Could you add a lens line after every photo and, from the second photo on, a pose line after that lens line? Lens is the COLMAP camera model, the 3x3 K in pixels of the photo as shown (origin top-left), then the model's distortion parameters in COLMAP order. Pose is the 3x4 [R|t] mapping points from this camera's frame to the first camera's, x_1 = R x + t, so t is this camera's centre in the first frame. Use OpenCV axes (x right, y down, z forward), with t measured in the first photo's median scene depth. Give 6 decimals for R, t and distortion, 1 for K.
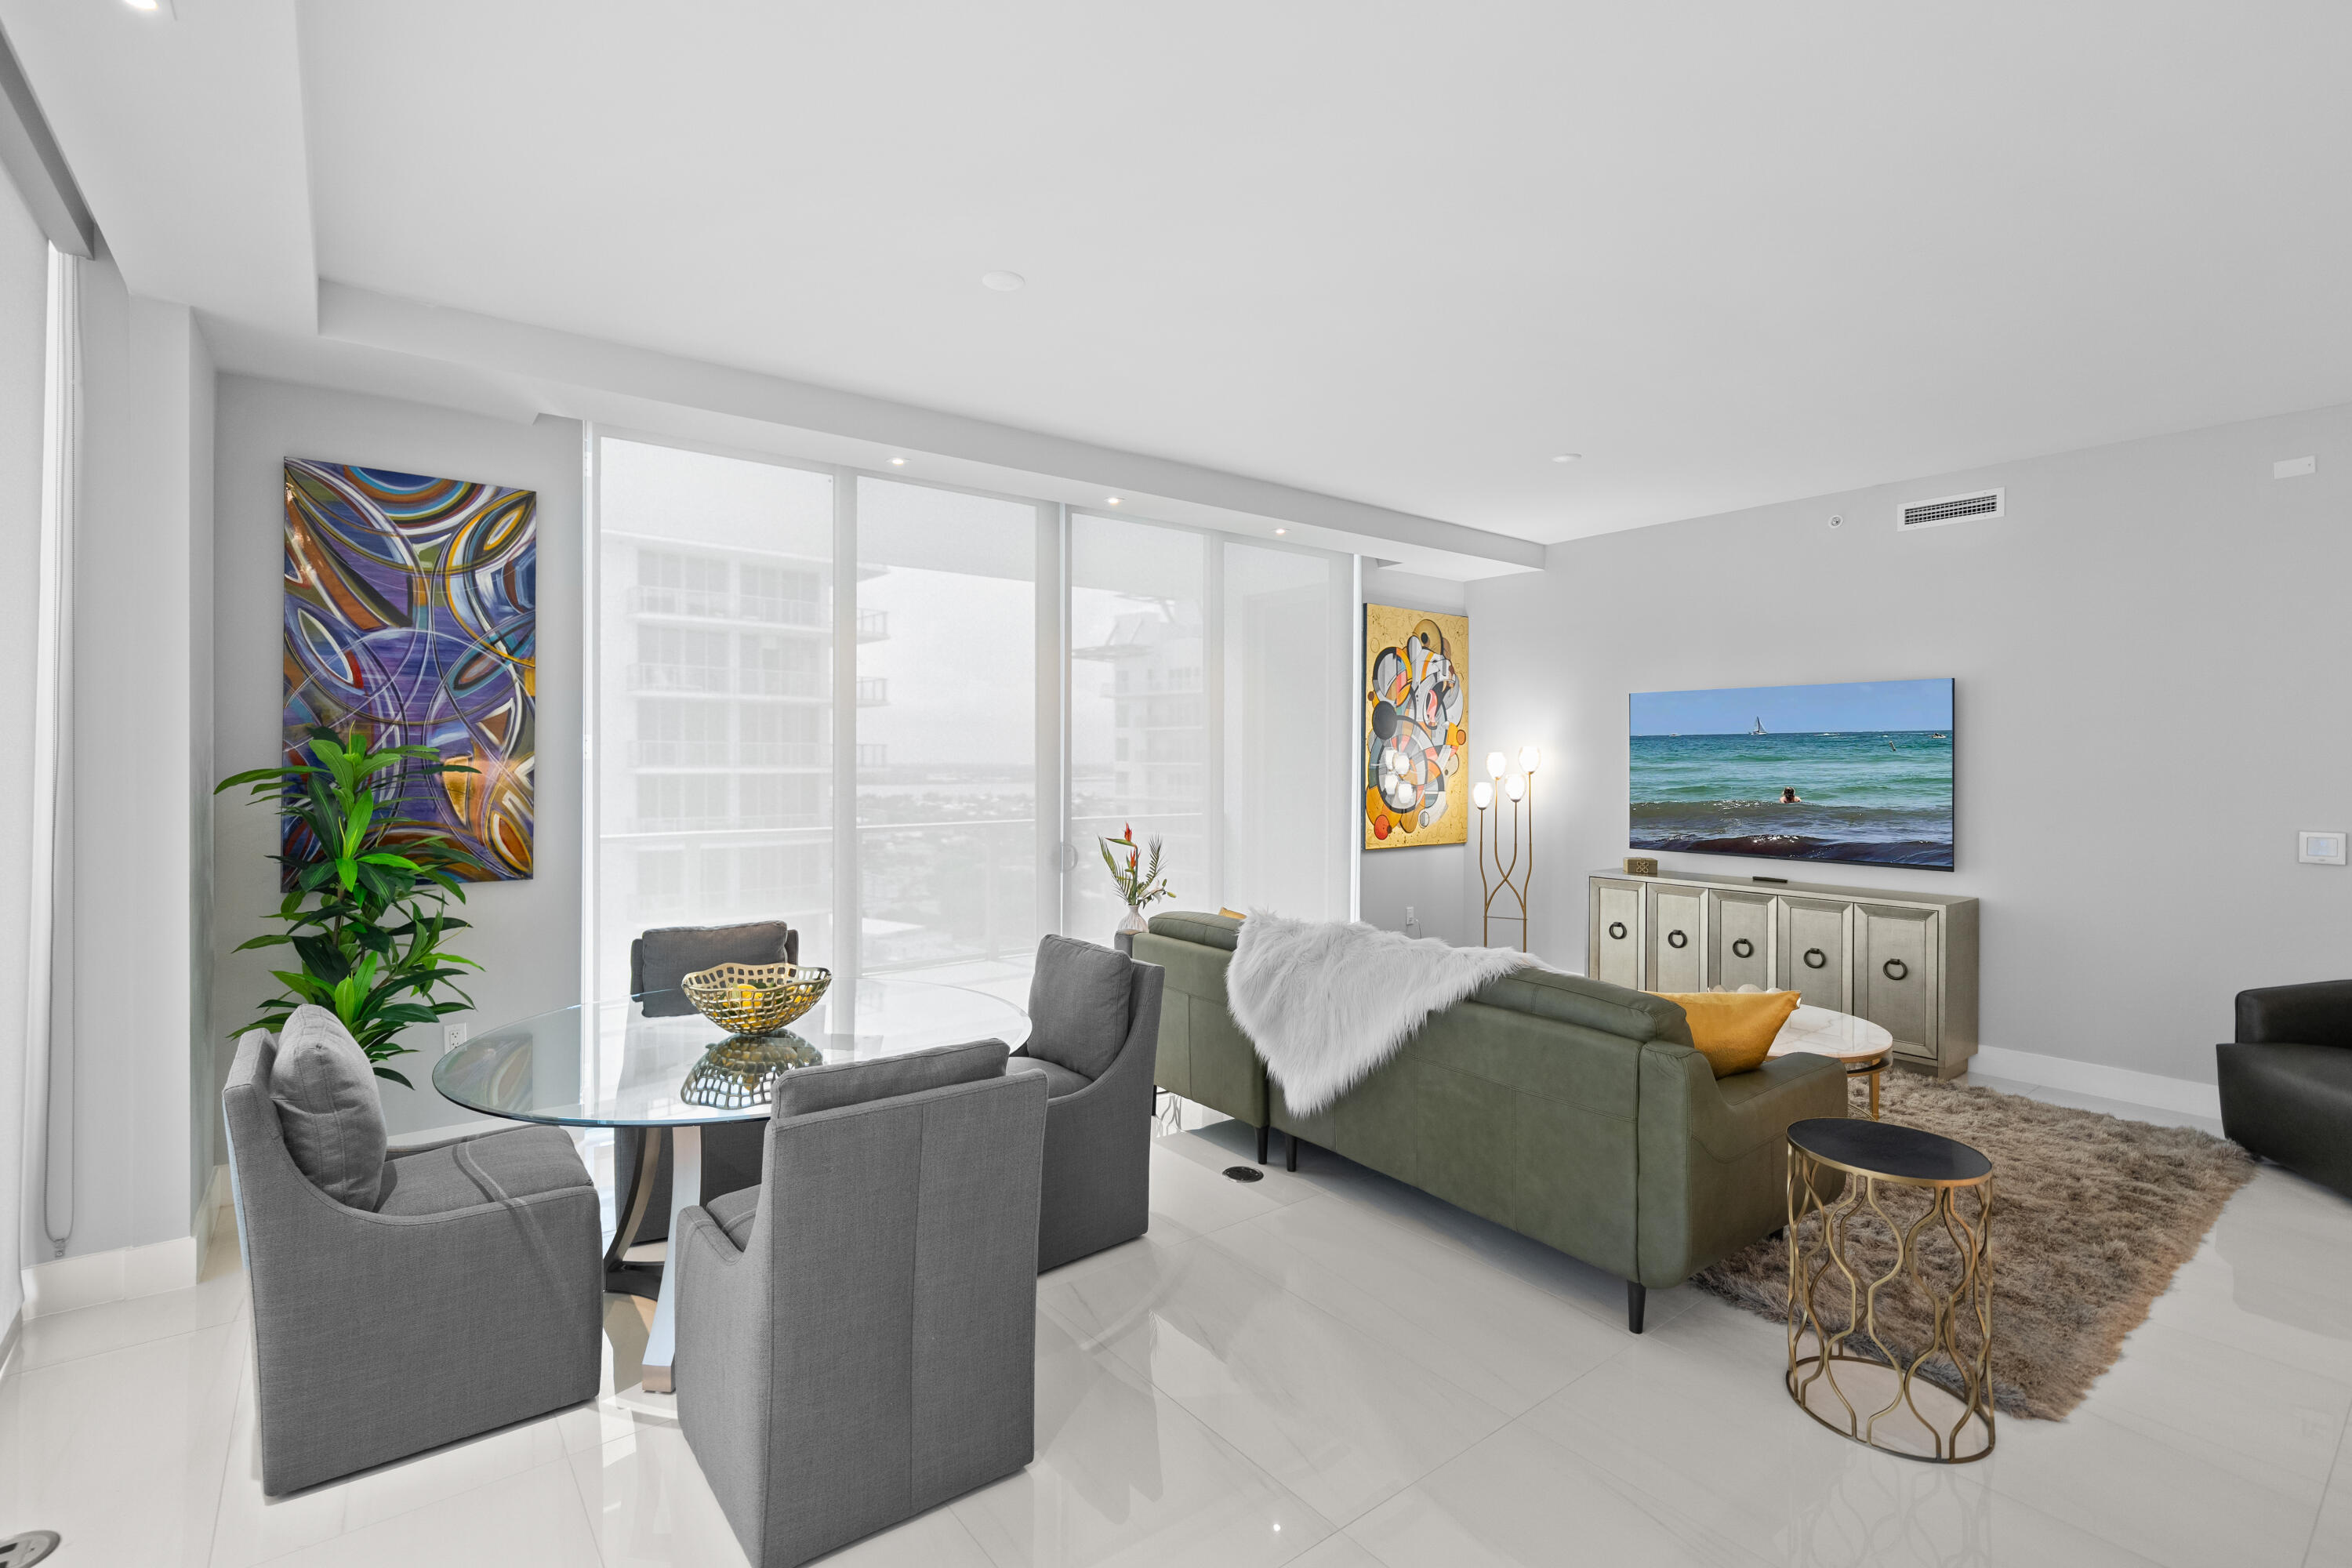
lens RADIAL K [[1066.5, 0, 1157.9], [0, 1066.5, 764.5], [0, 0, 1]] dist [0.002196, 0.000475]
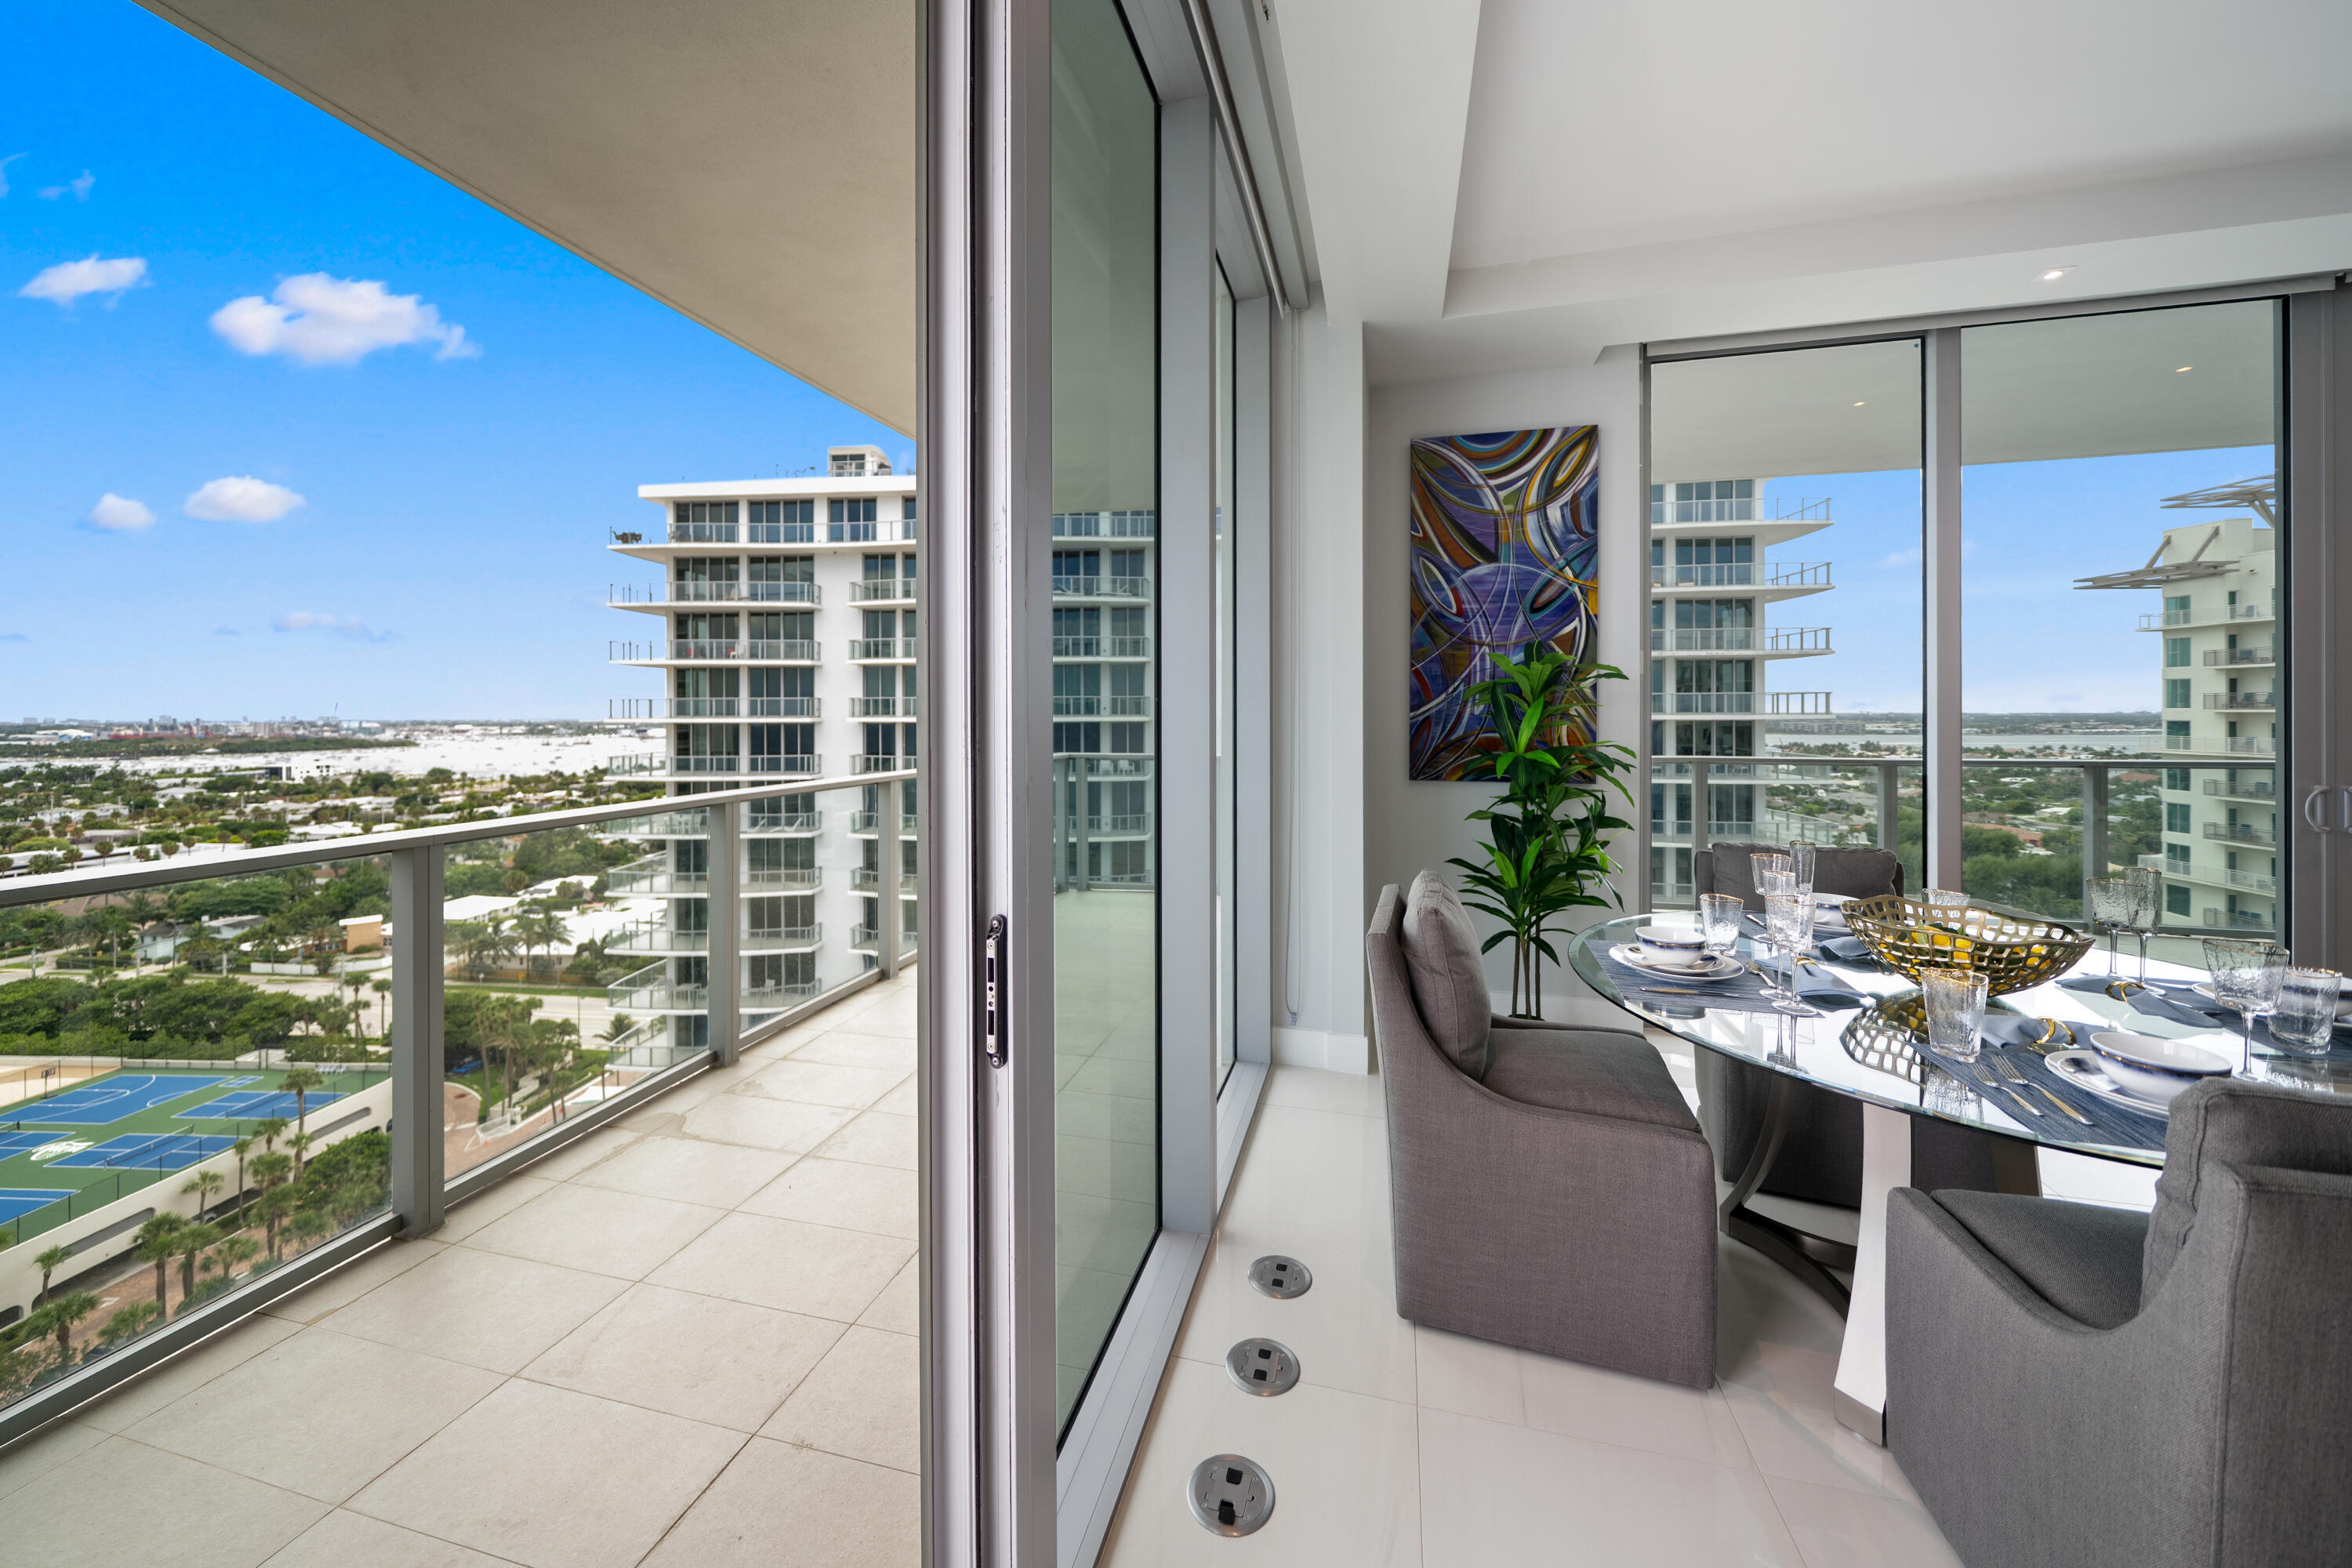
lens RADIAL K [[835.6, 0, 1176.8], [0, 835.6, 711.0], [0, 0, 1]] dist [-0.002358, -0.000538]
pose [[0.619685, -0.006227, -0.784826, -0.189143], [0.001972, 0.999978, -0.006377, 0.039451], [0.784848, 0.002404, 0.619684, 0.145742]]
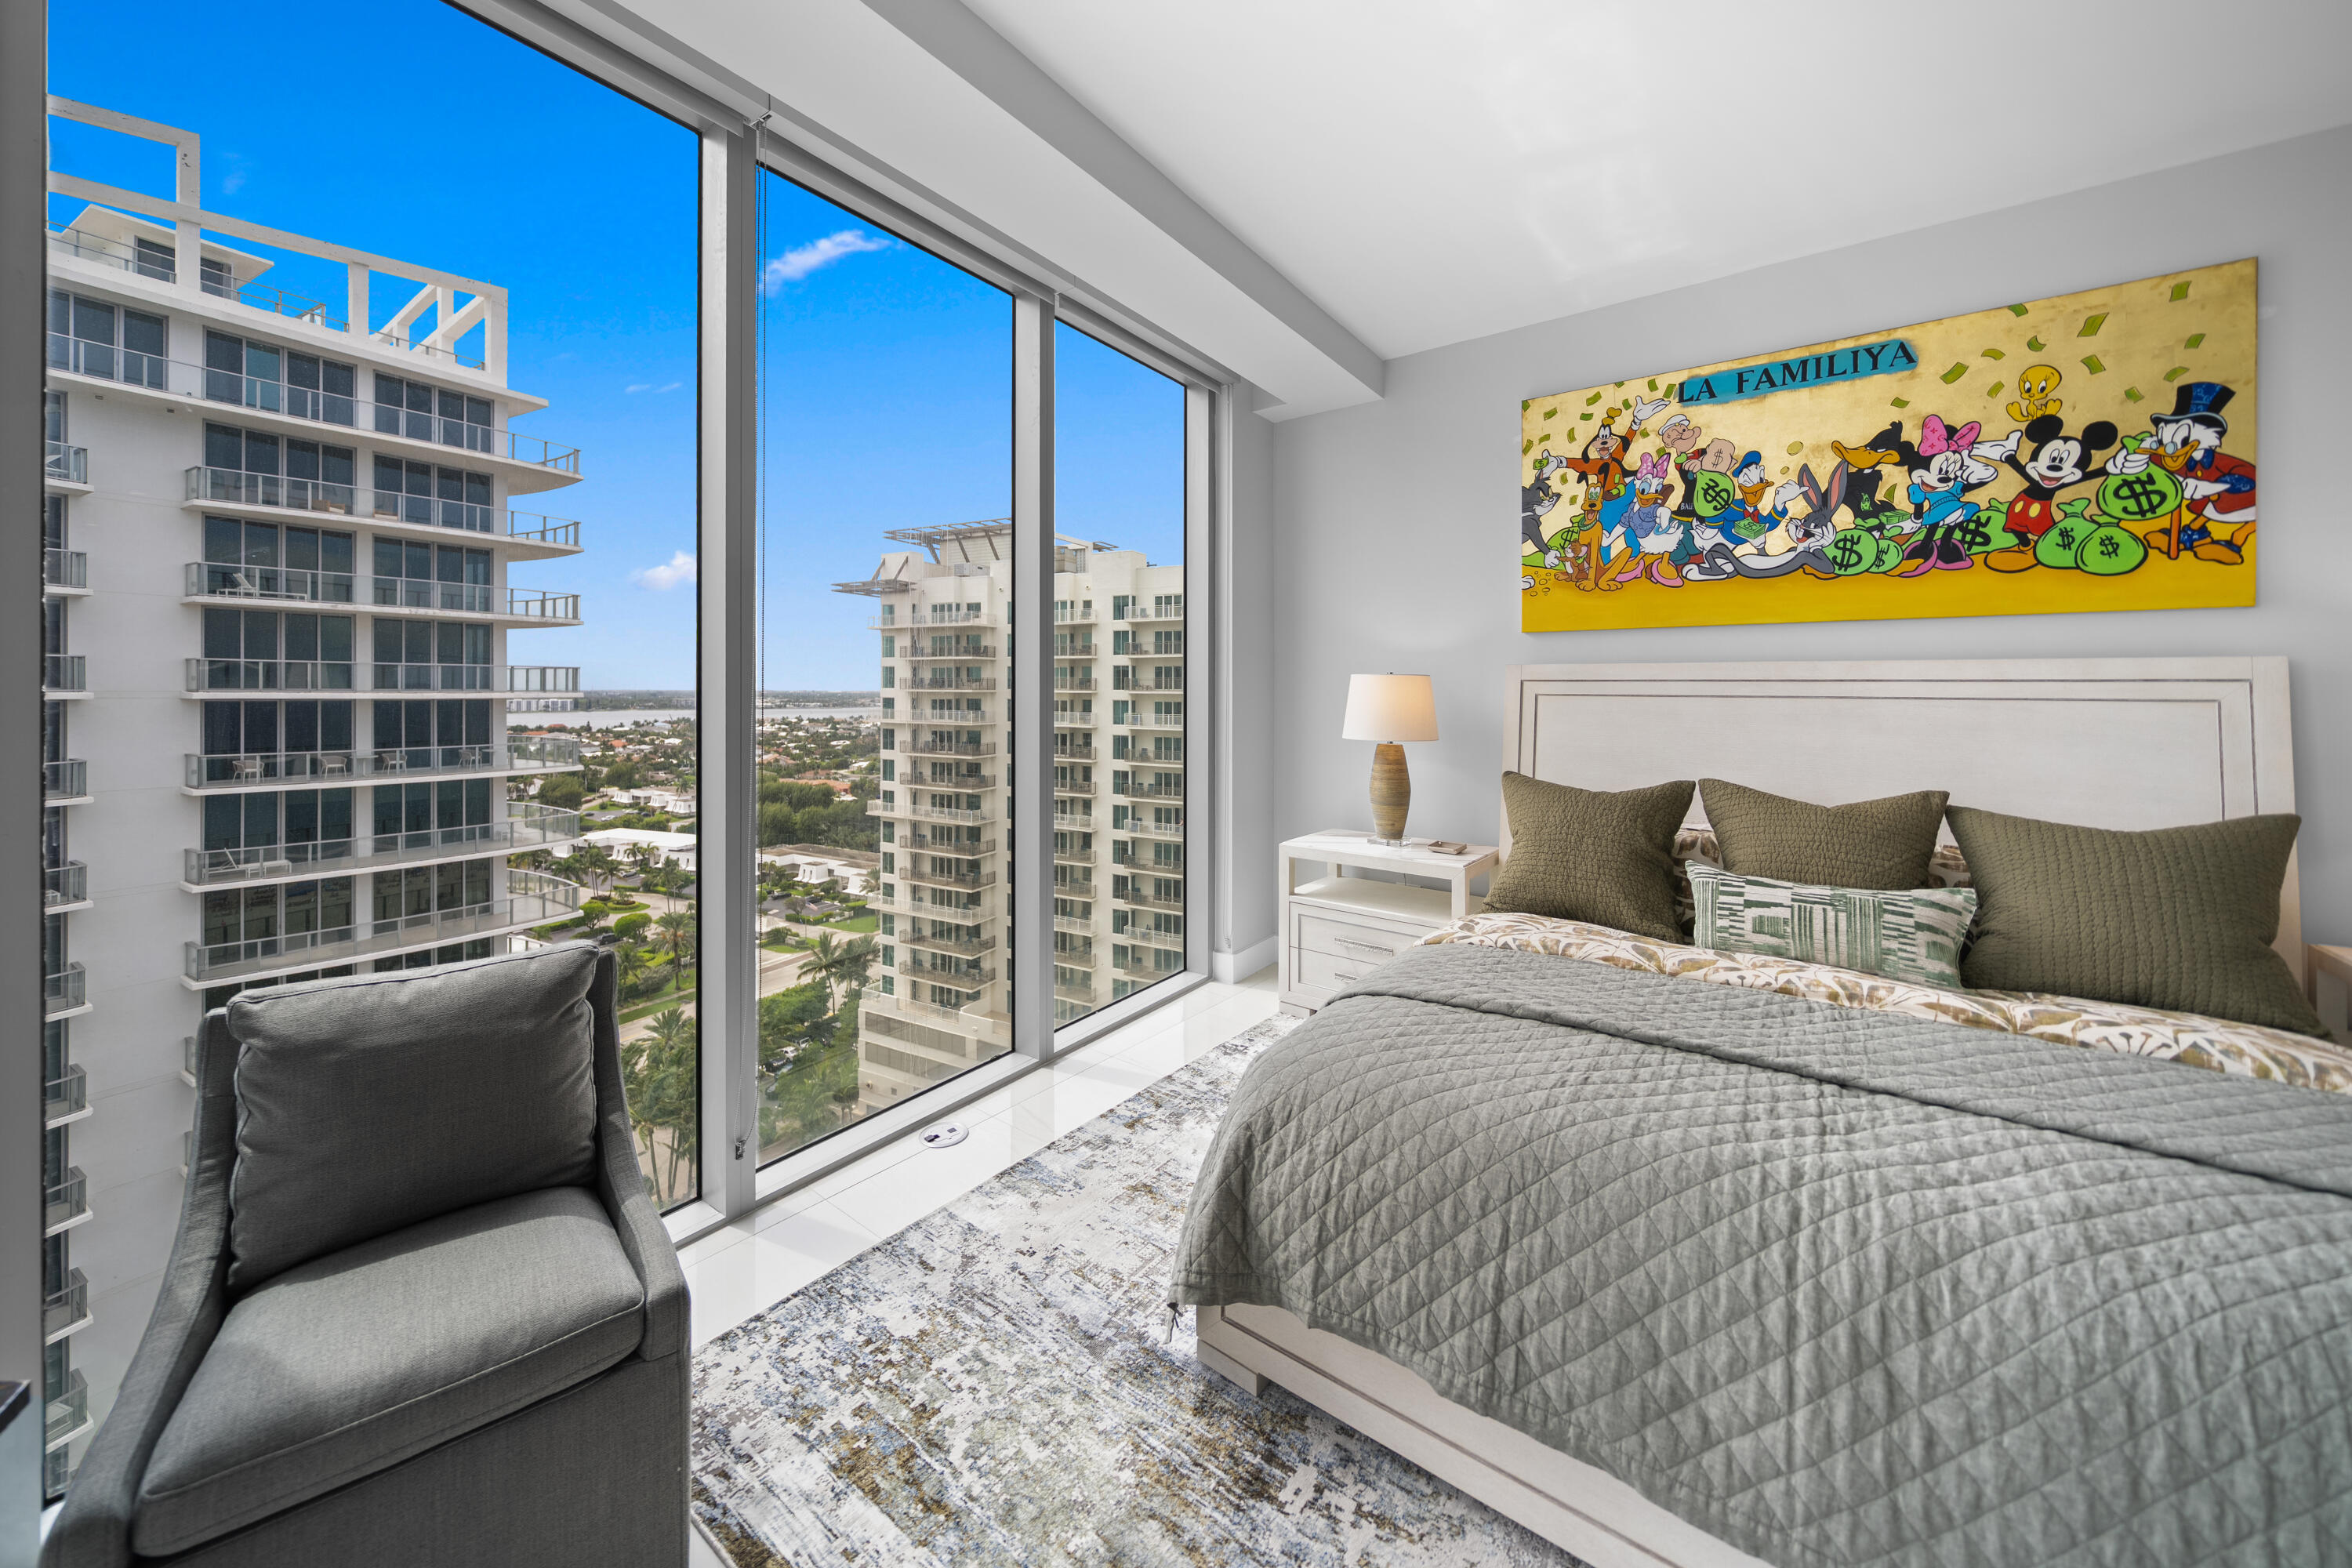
lens RADIAL K [[835.6, 0, 1194.4], [0, 835.6, 684.9], [0, 0, 1]] dist [-0.002358, -0.000538]
pose [[0.960535, 0.004562, 0.278121, 0.614767], [-0.001978, 0.999952, -0.009569, 0.023456], [-0.278152, 0.008642, 0.960498, 1.978788]]
